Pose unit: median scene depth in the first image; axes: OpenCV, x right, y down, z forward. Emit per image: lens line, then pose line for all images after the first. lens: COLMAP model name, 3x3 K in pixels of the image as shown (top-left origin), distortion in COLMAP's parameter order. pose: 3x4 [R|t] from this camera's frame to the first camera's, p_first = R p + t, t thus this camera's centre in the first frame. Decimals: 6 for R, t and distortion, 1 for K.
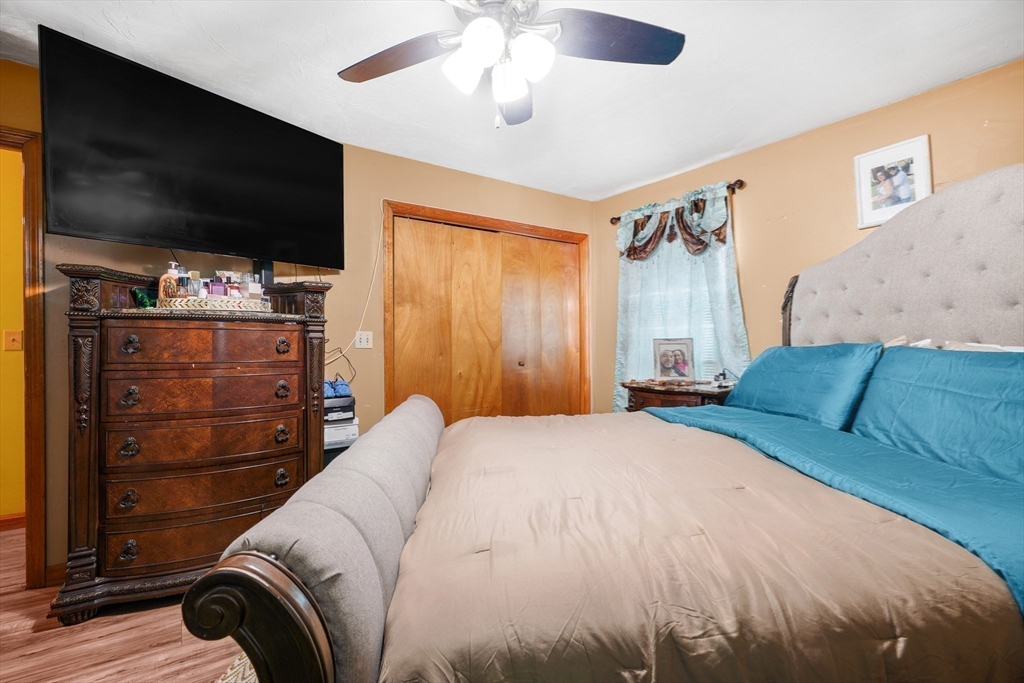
lens RADIAL K [[463.5, 0, 516.8], [0, 463.5, 337.3], [0, 0, 1]] dist [-0.012129, 0.004737]
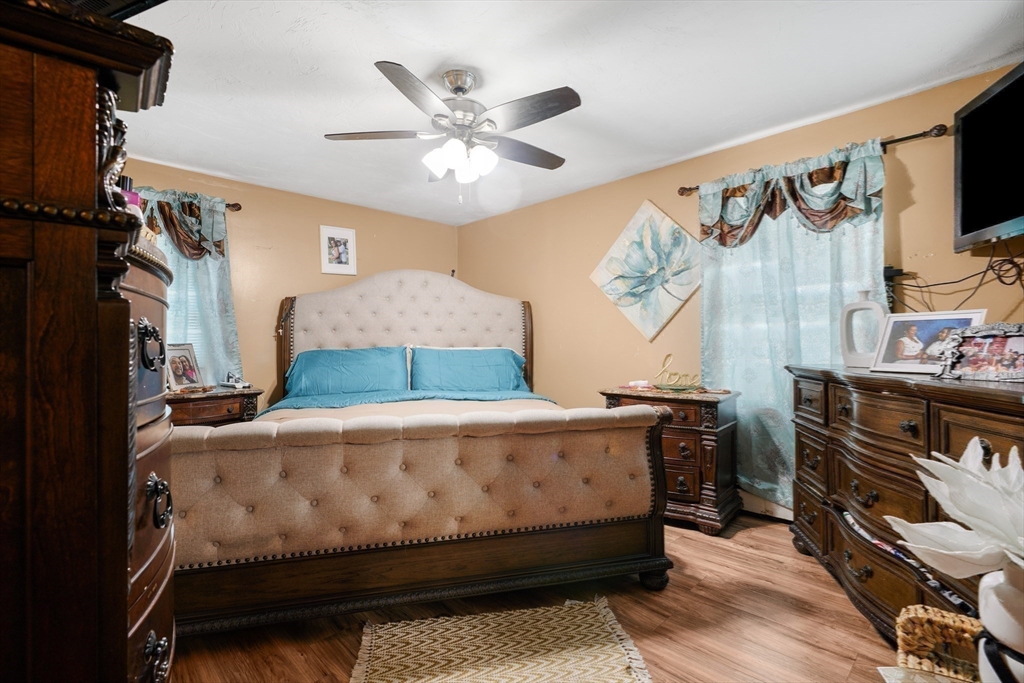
lens RADIAL K [[463.5, 0, 515.4], [0, 463.5, 342.4], [0, 0, 1]] dist [-0.012129, 0.004737]
pose [[-0.149243, 0.006050, 0.988782, -0.737762], [-0.003392, 0.999972, -0.006630, 0.003601], [-0.988795, -0.004343, -0.149218, 0.496177]]
